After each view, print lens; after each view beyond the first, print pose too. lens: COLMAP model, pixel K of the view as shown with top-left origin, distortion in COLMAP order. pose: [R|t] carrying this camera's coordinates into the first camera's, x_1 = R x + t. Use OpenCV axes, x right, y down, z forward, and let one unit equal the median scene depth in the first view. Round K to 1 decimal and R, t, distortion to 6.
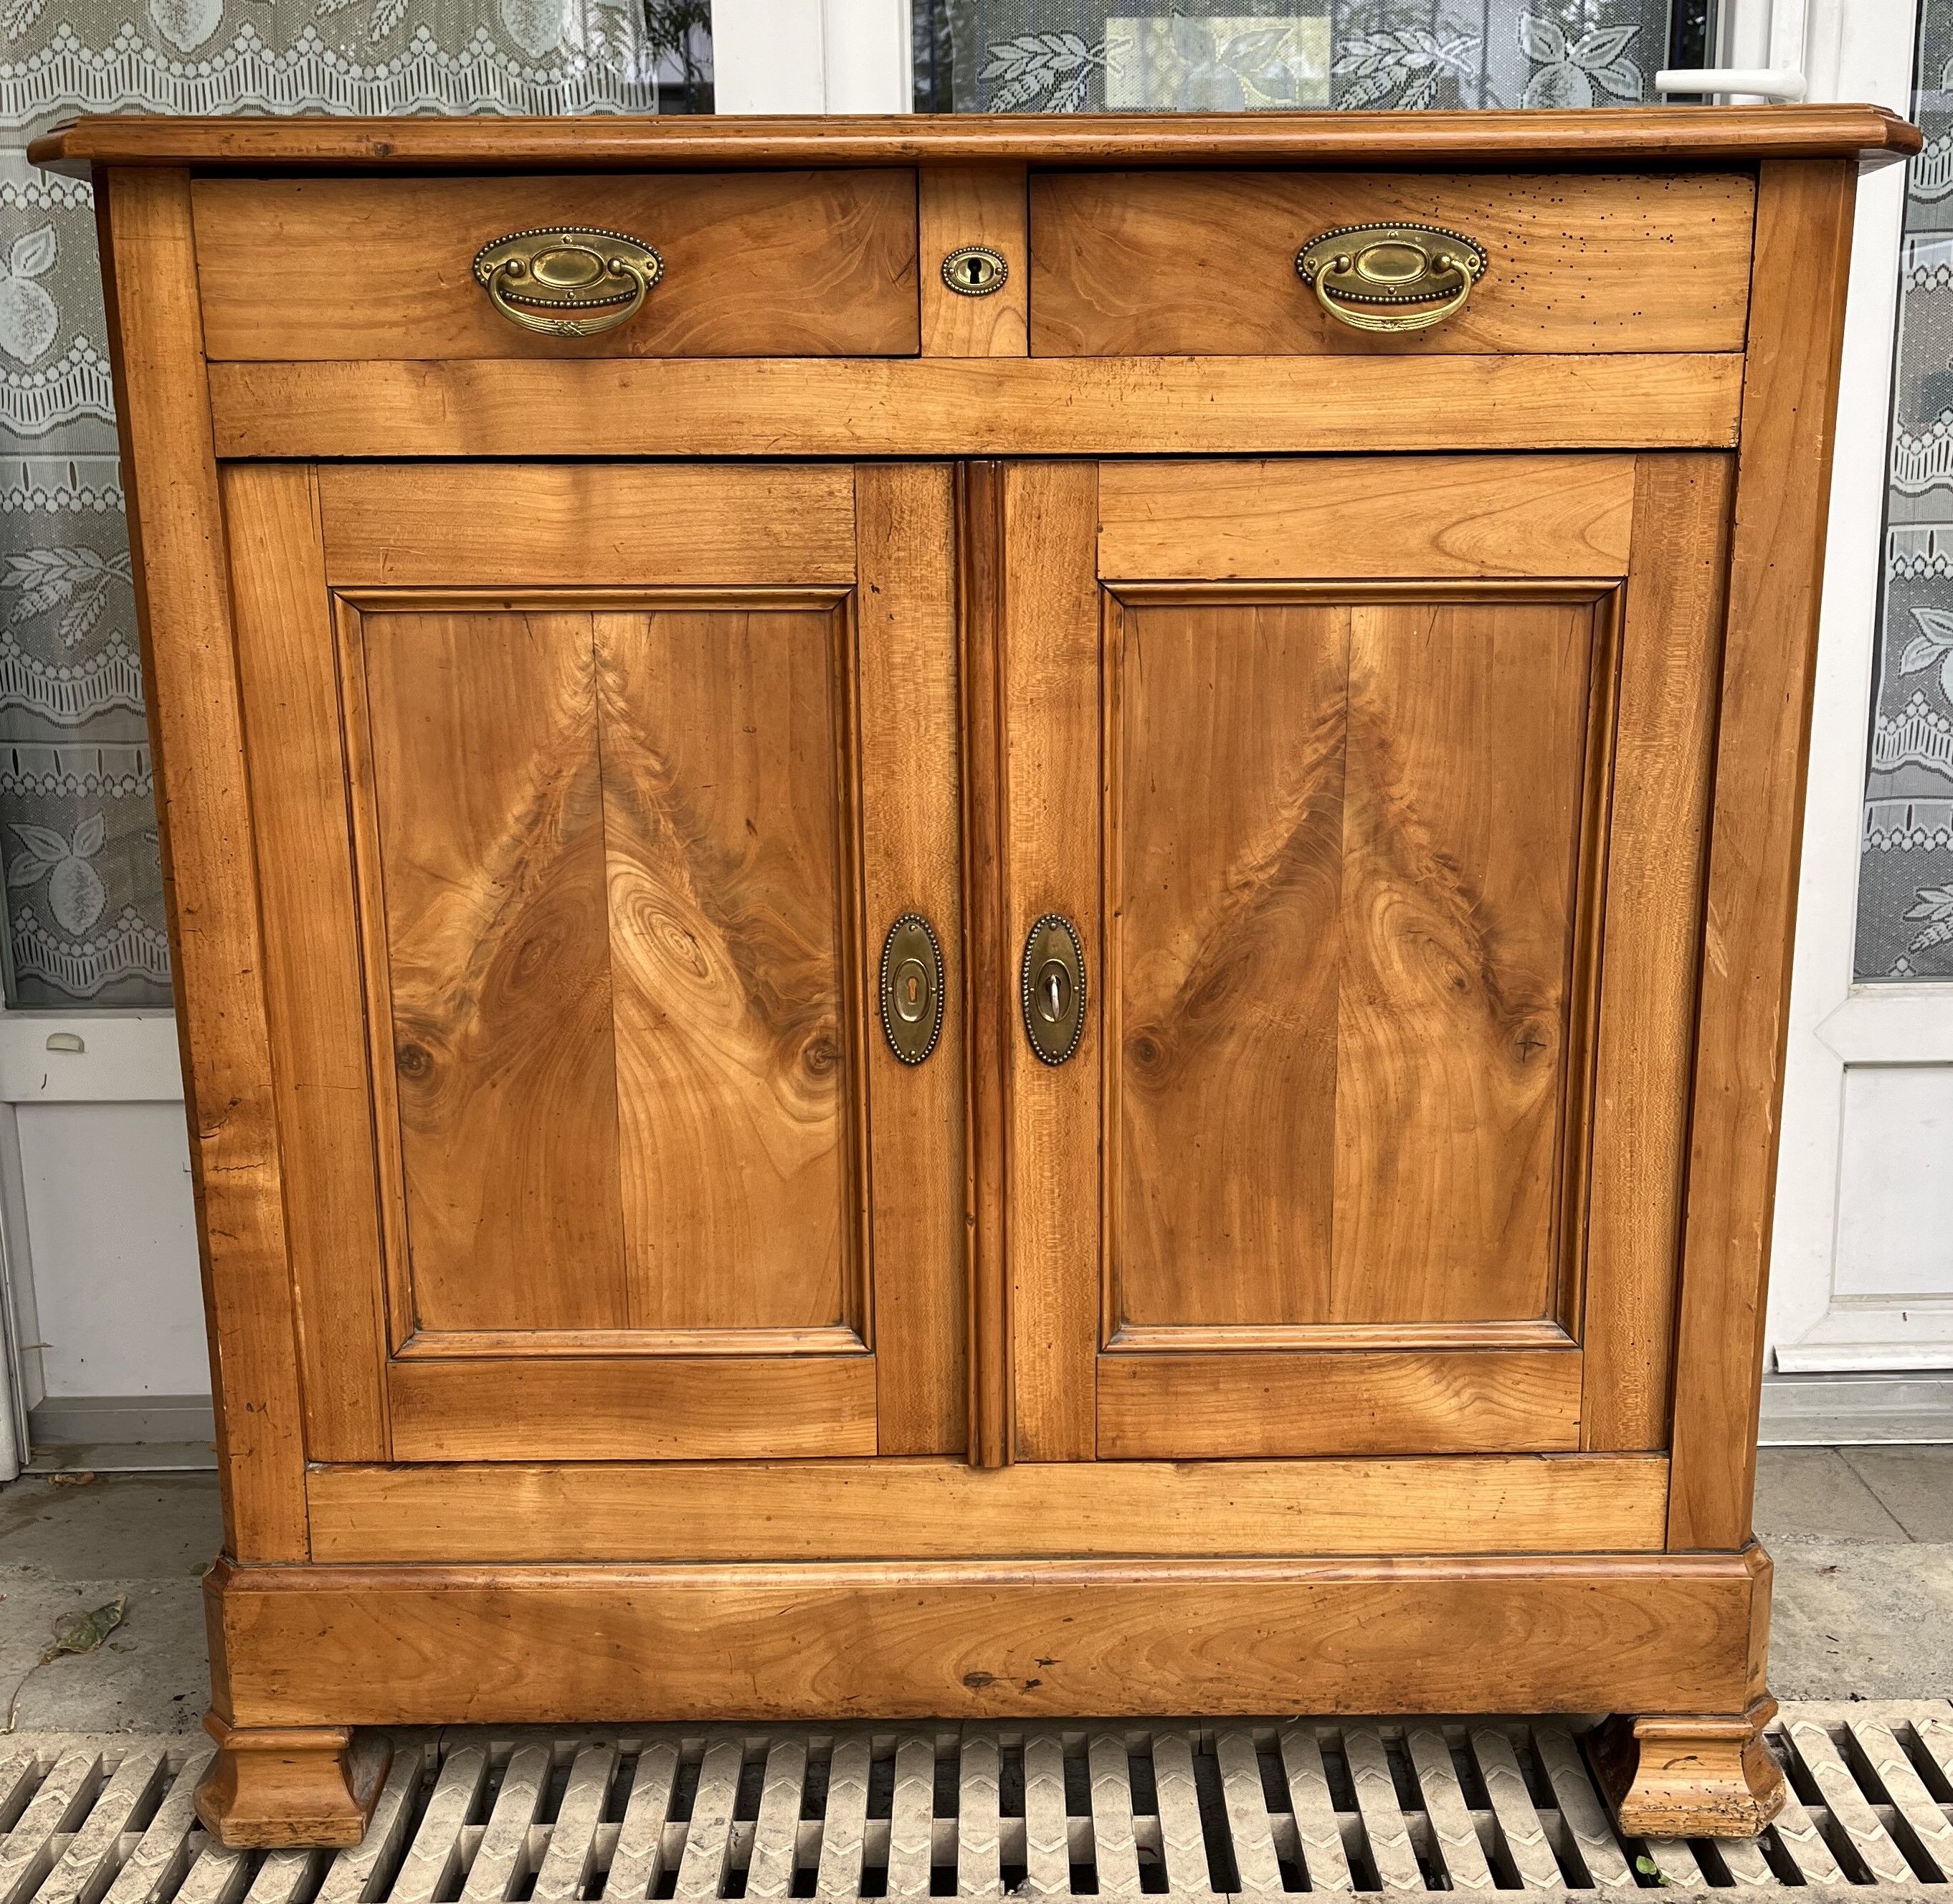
lens RADIAL K [[2226.0, 0, 988.3], [0, 2226.0, 1015.1], [0, 0, 1]] dist [0.024253, 0.000000]
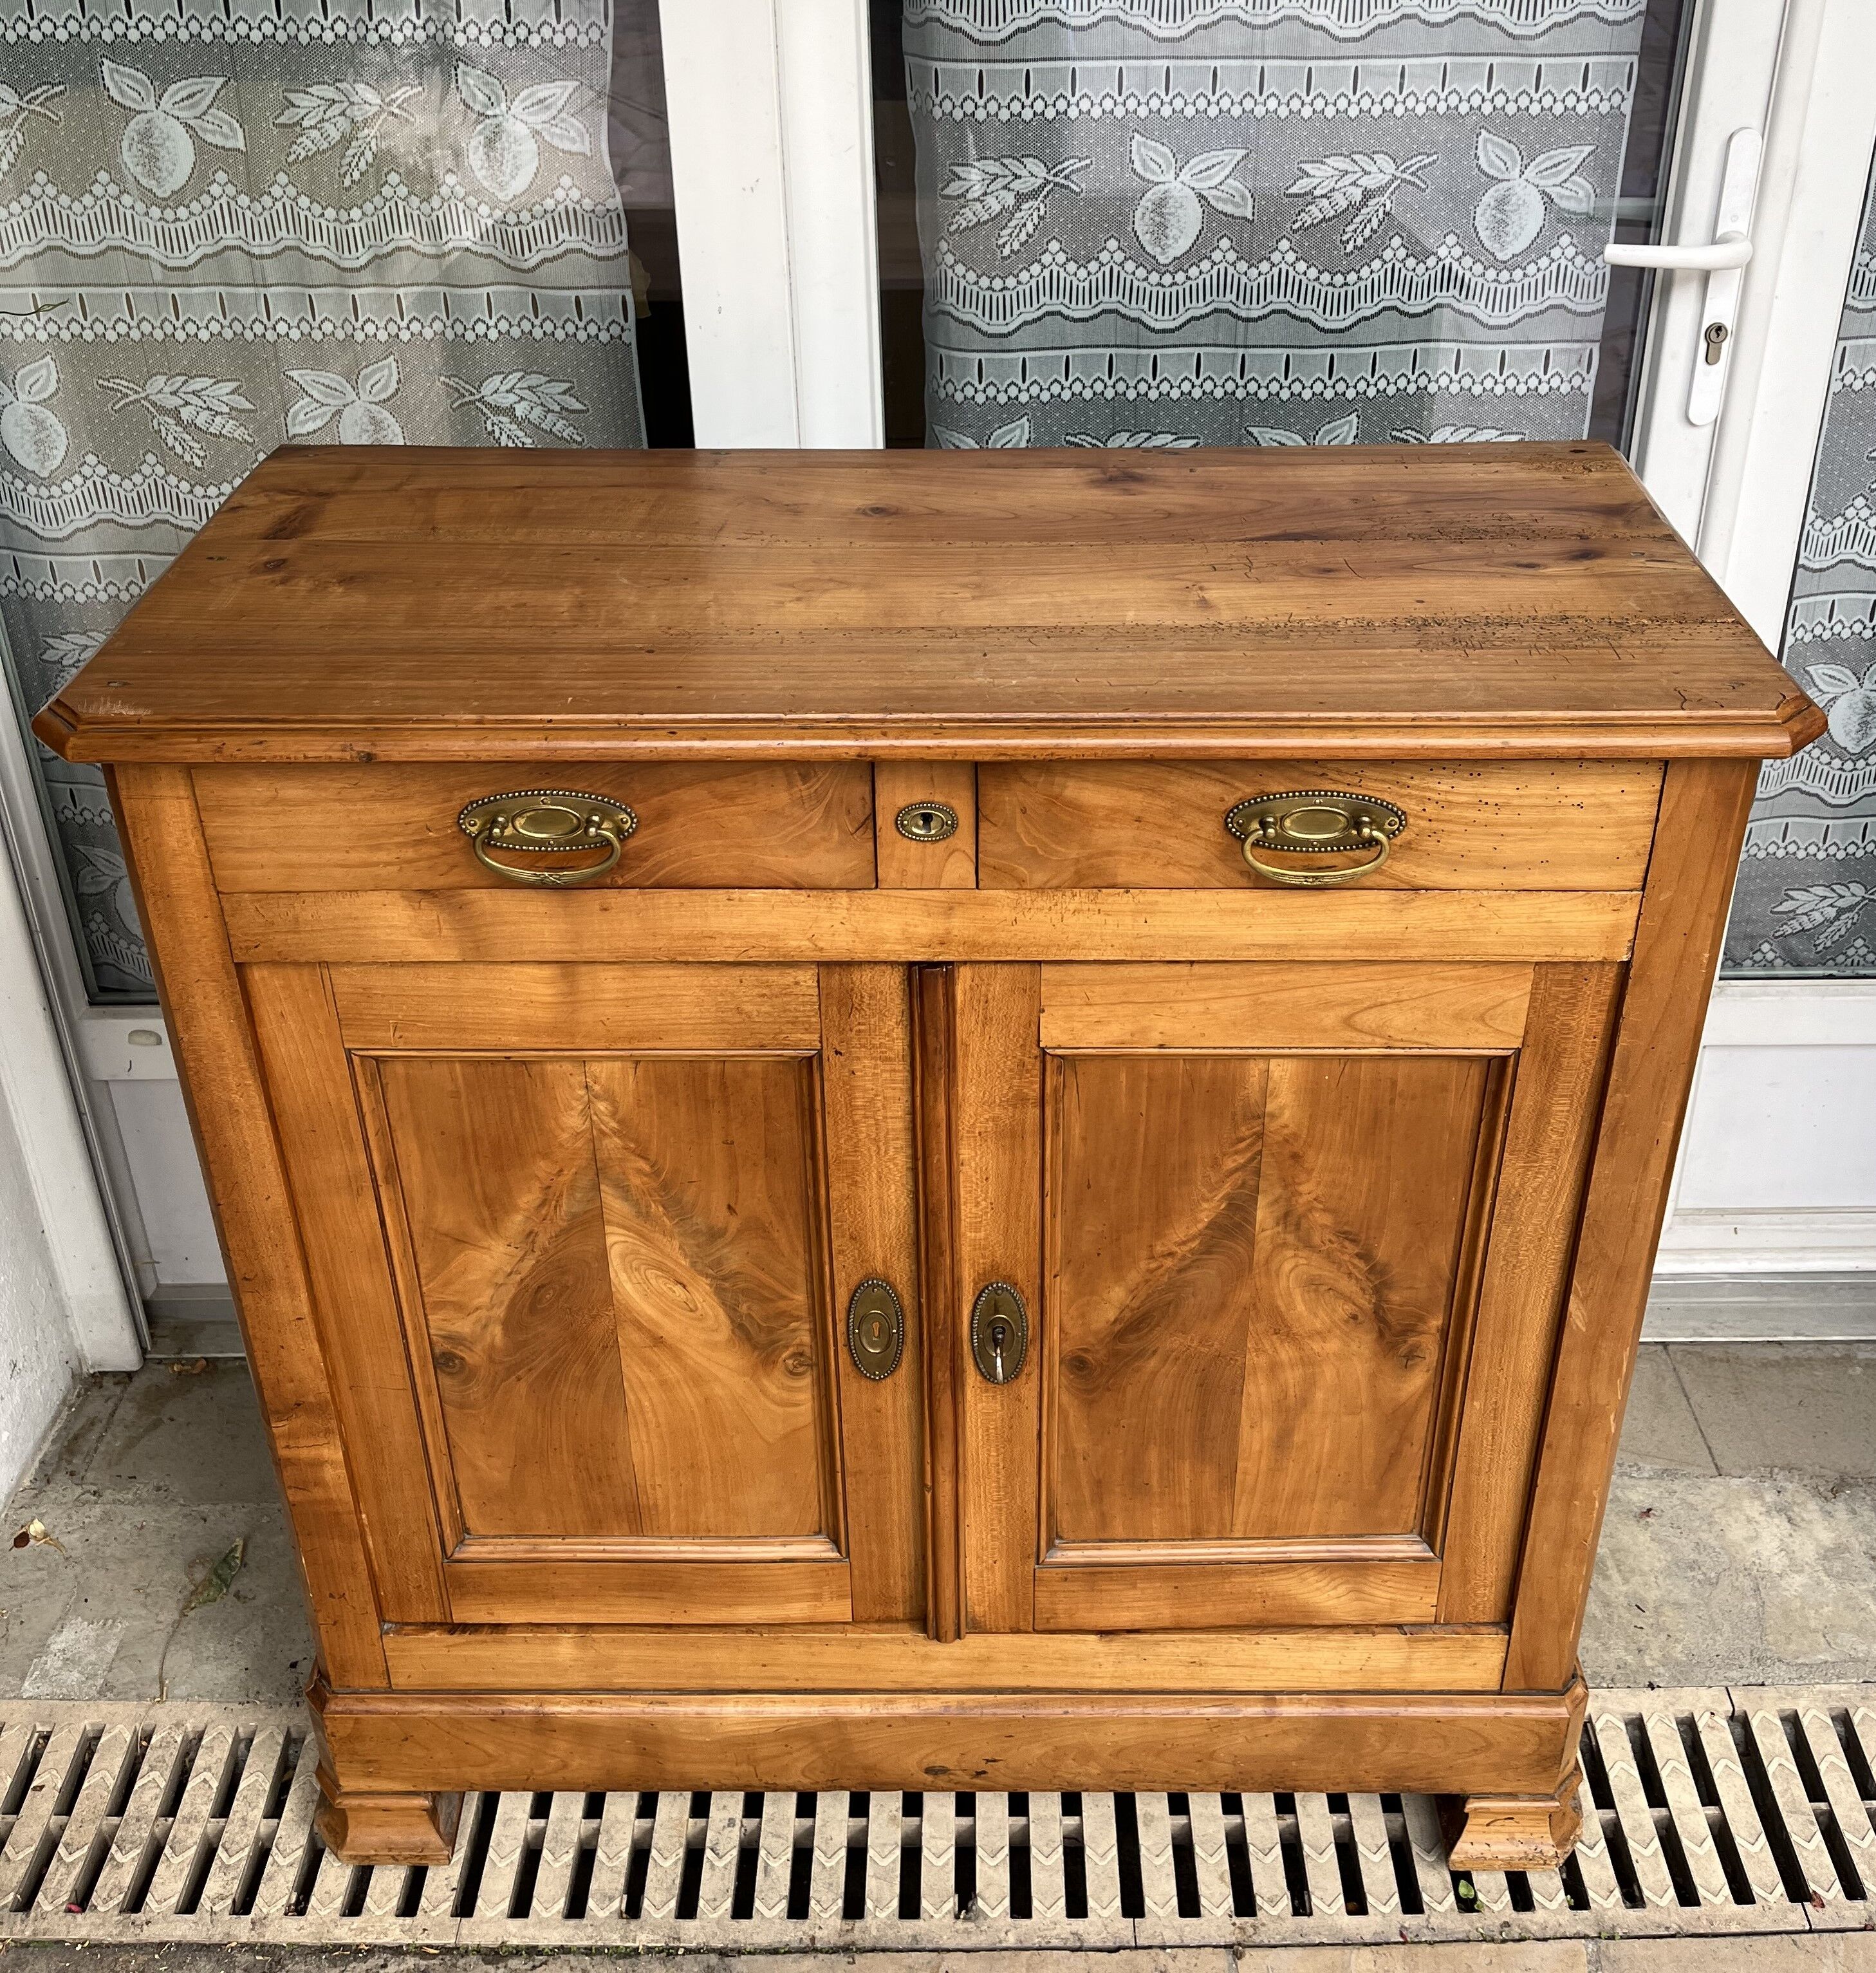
lens RADIAL K [[1929.7, 0, 972.1], [0, 1929.7, 706.7], [0, 0, 1]] dist [0.010745, 0.000000]
pose [[0.999935, 0.006894, -0.009083, 0.022281], [-0.004498, 0.970425, 0.241363, -0.567782], [0.010478, -0.241306, 0.970392, 0.108965]]
